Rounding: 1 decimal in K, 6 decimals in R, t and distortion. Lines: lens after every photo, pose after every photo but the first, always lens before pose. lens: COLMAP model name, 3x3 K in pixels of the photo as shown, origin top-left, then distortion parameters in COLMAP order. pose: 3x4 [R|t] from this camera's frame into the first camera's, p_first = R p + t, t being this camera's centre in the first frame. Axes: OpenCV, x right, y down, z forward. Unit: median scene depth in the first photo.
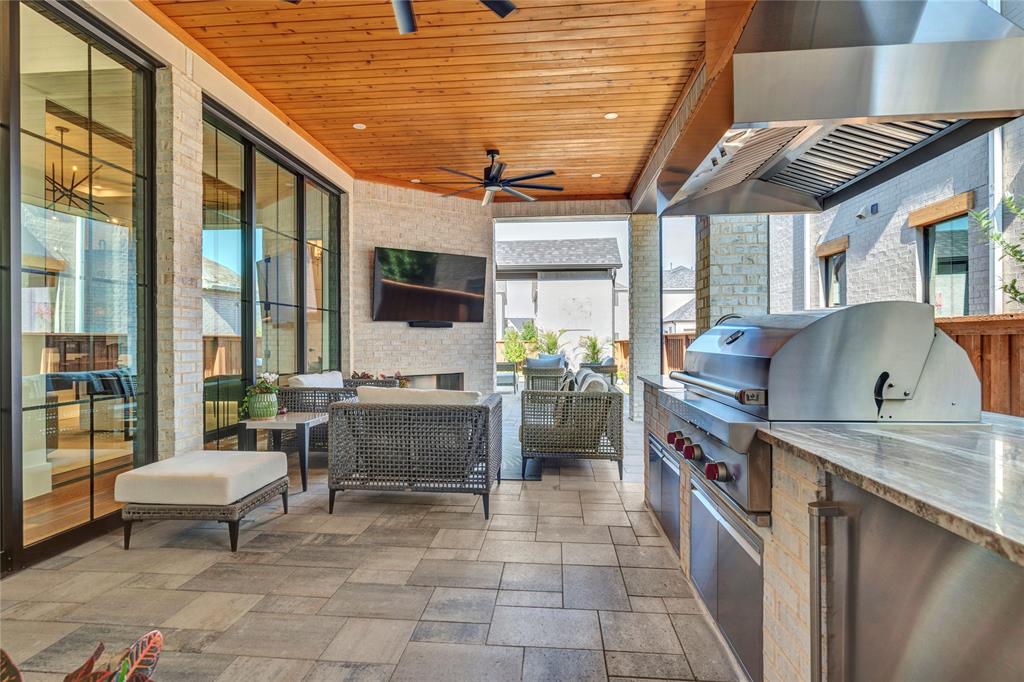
lens RADIAL K [[523.1, 0, 511.8], [0, 523.1, 343.5], [0, 0, 1]] dist [-0.002934, -0.000475]
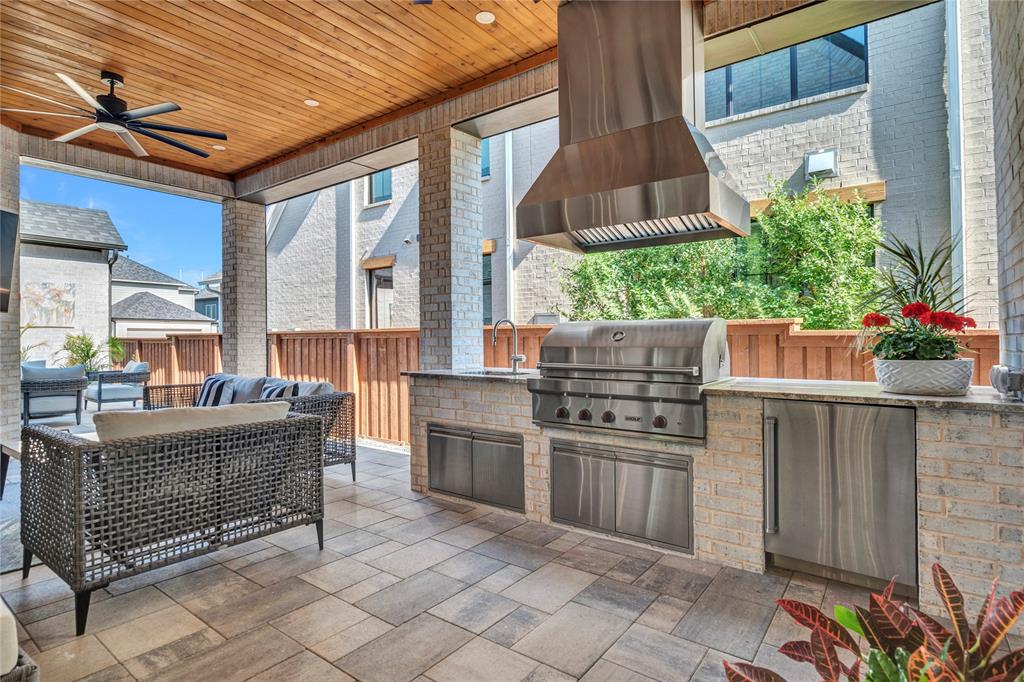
lens RADIAL K [[523.1, 0, 514.5], [0, 523.1, 334.9], [0, 0, 1]] dist [-0.002934, -0.000475]
pose [[0.526933, 0.008837, 0.849861, -0.350292], [0.007573, 0.999857, -0.015093, 0.001844], [-0.849873, 0.014389, 0.526791, 0.163848]]
